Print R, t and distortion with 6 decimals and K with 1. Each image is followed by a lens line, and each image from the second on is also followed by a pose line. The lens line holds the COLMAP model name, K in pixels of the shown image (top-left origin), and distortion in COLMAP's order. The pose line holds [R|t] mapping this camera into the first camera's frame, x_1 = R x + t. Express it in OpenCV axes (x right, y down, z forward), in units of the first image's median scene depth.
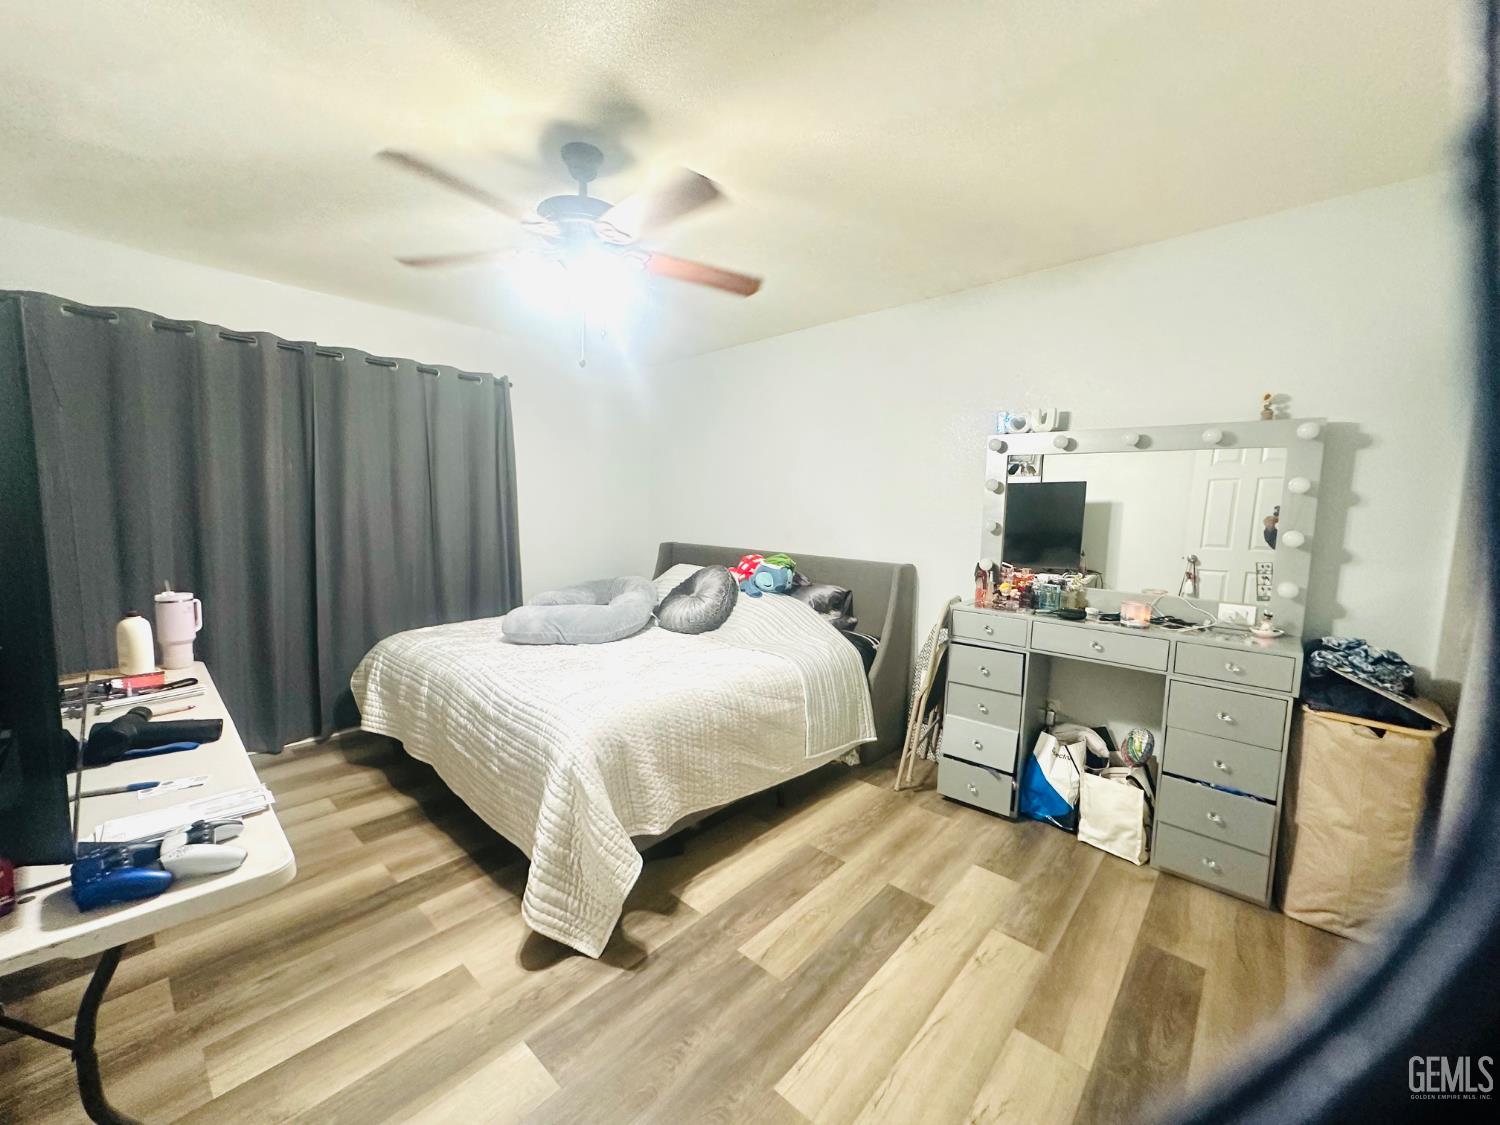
lens RADIAL K [[594.1, 0, 749.3], [0, 594.1, 563.9], [0, 0, 1]] dist [0.000319, 0.000034]
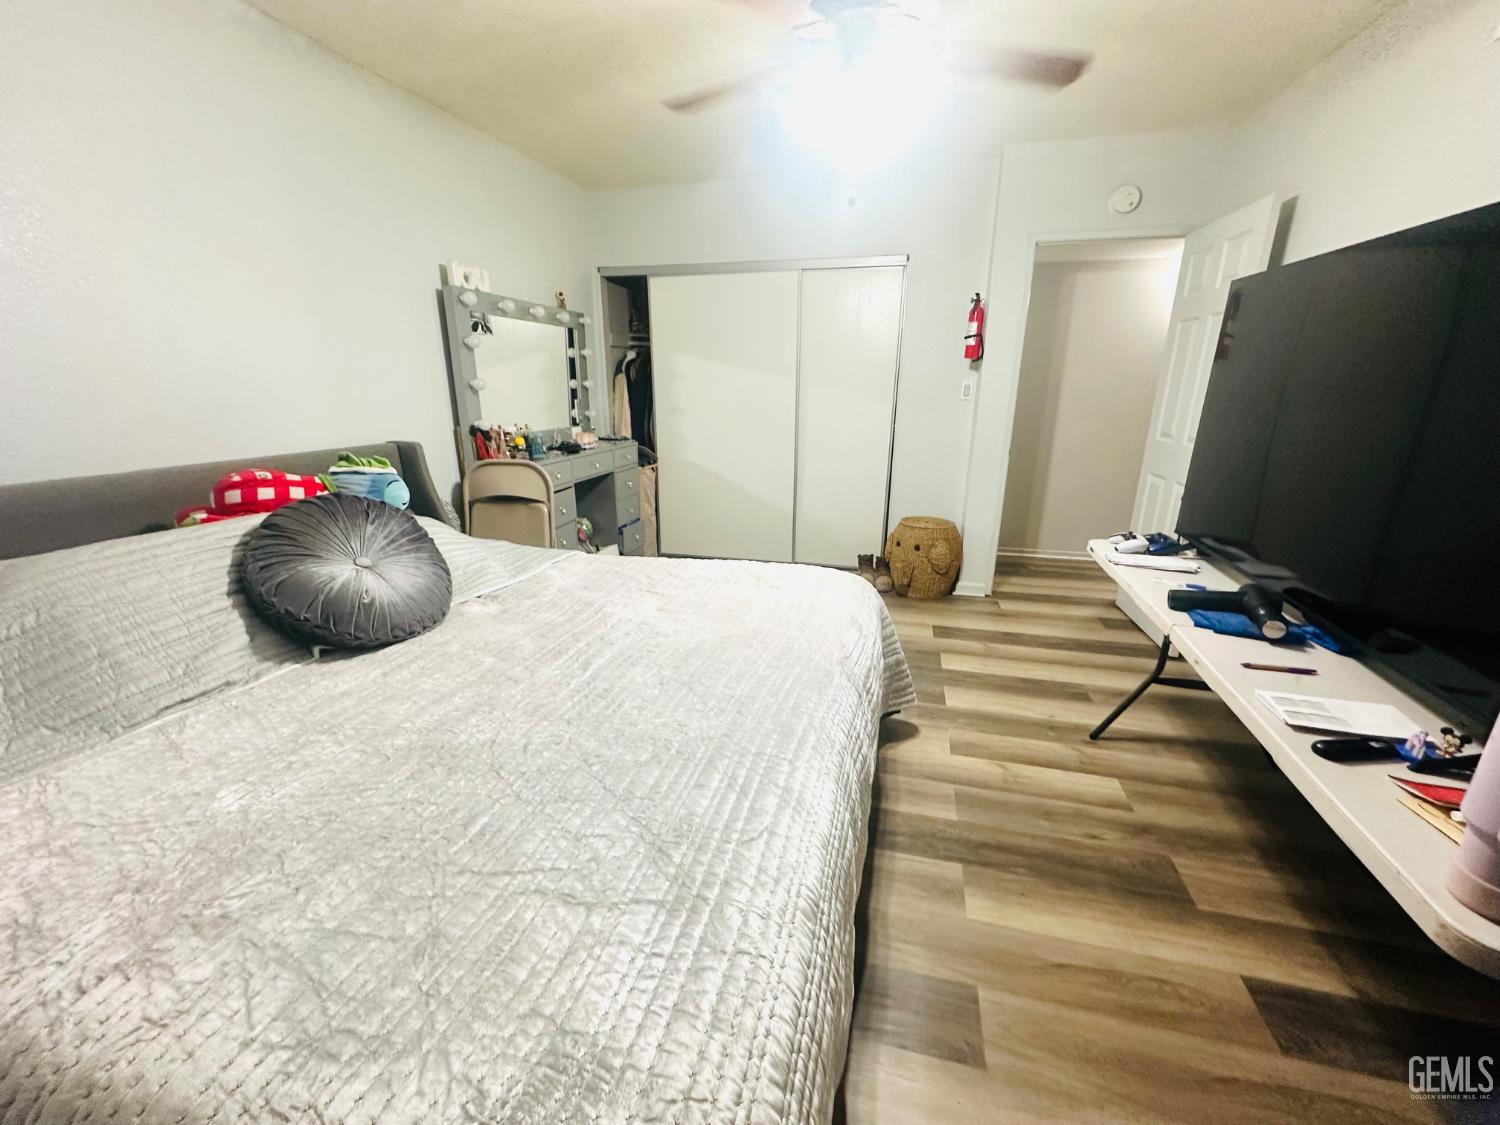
lens RADIAL K [[594.1, 0, 751.1], [0, 594.1, 560.6], [0, 0, 1]] dist [0.000319, 0.000034]
pose [[-0.468855, -0.284113, 0.836334, -1.181397], [0.070910, 0.931692, 0.356260, -0.180422], [-0.880424, 0.226339, -0.416682, 1.748152]]
